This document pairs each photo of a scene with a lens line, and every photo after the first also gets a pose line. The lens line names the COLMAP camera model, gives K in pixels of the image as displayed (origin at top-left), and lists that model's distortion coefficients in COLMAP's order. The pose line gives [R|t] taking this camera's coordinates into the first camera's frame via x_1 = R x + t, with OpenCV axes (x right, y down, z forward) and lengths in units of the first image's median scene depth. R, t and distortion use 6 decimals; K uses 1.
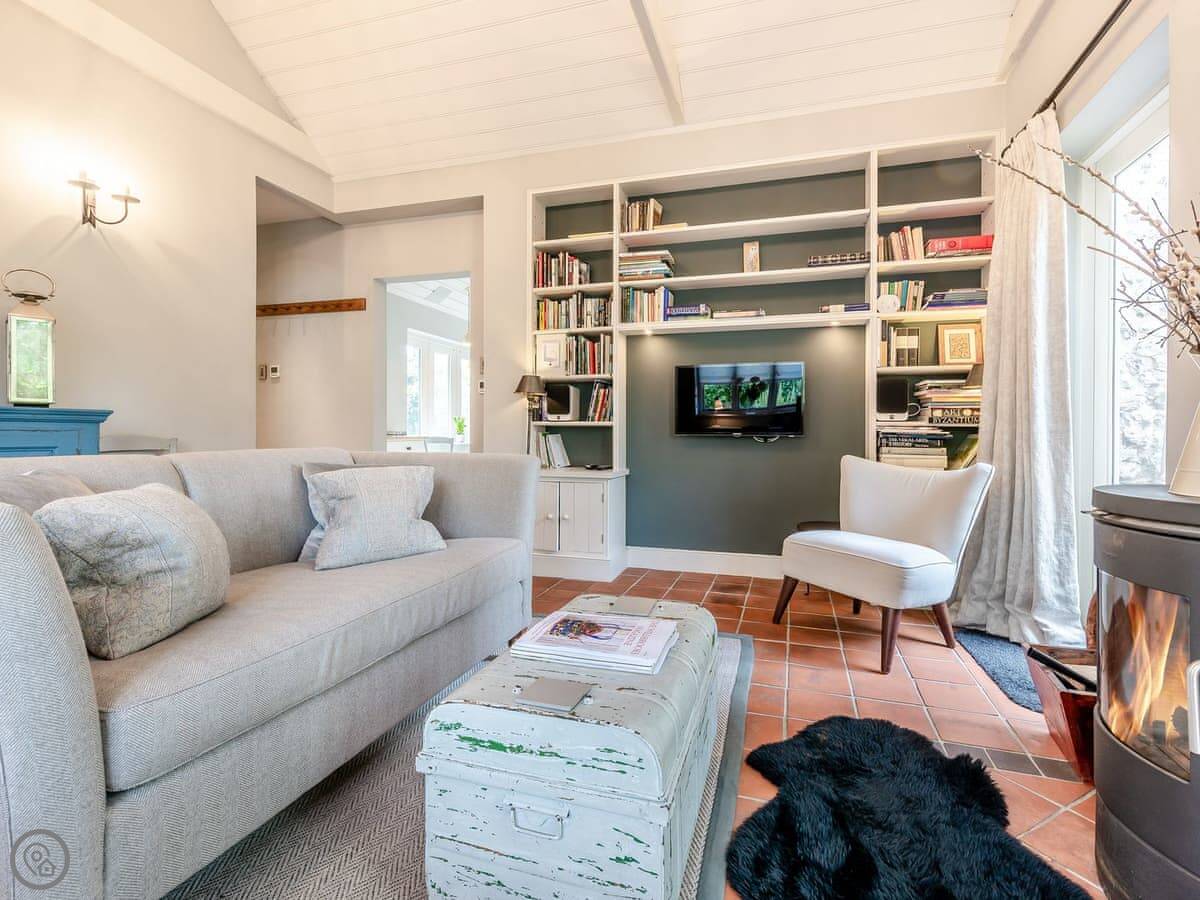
lens RADIAL K [[548.5, 0, 580.3], [0, 548.5, 423.3], [0, 0, 1]] dist [0.022137, -0.004310]
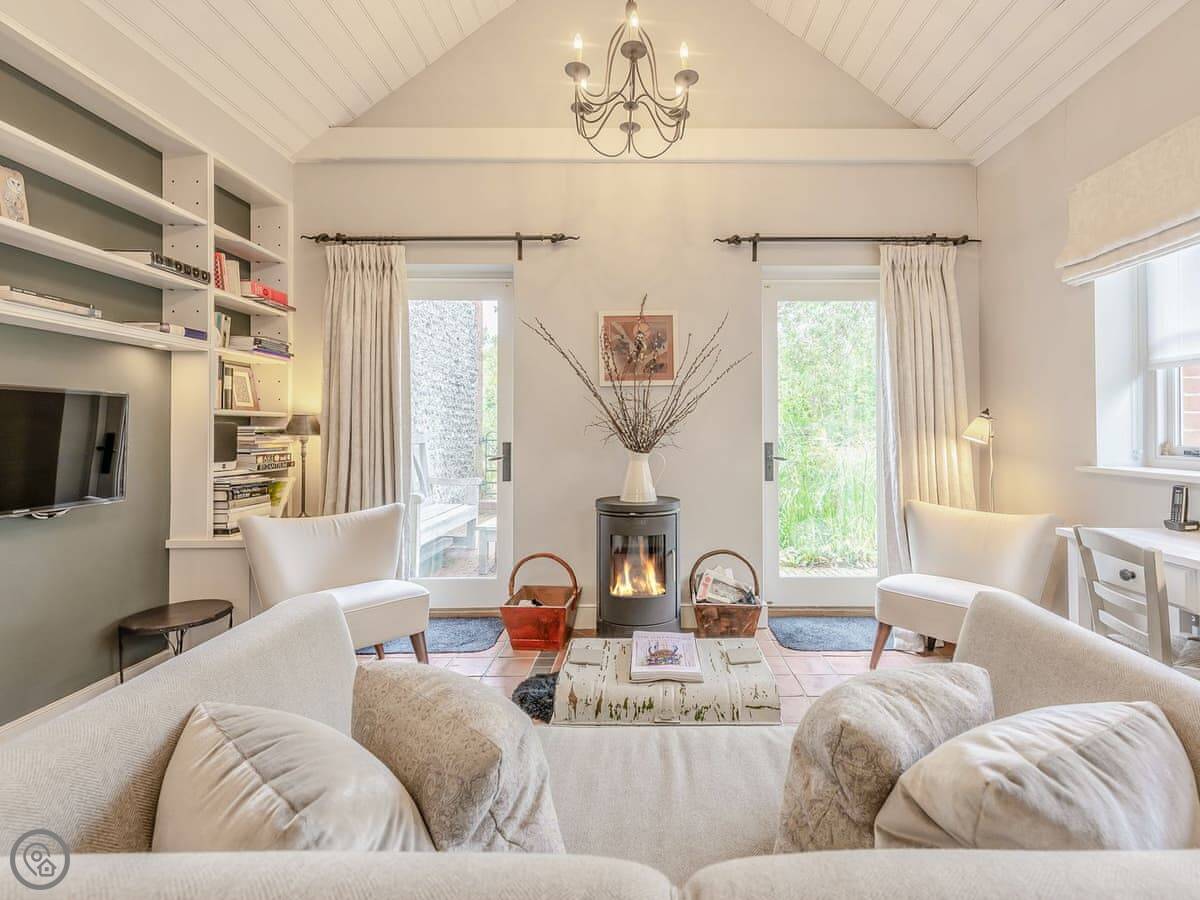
lens RADIAL K [[548.5, 0, 649.9], [0, 548.5, 423.8], [0, 0, 1]] dist [0.022137, -0.004310]
pose [[-0.304865, 0.011900, 0.952321, -0.443879], [-0.006842, 0.999869, -0.014684, -0.063230], [-0.952371, -0.010992, -0.304744, 0.549024]]
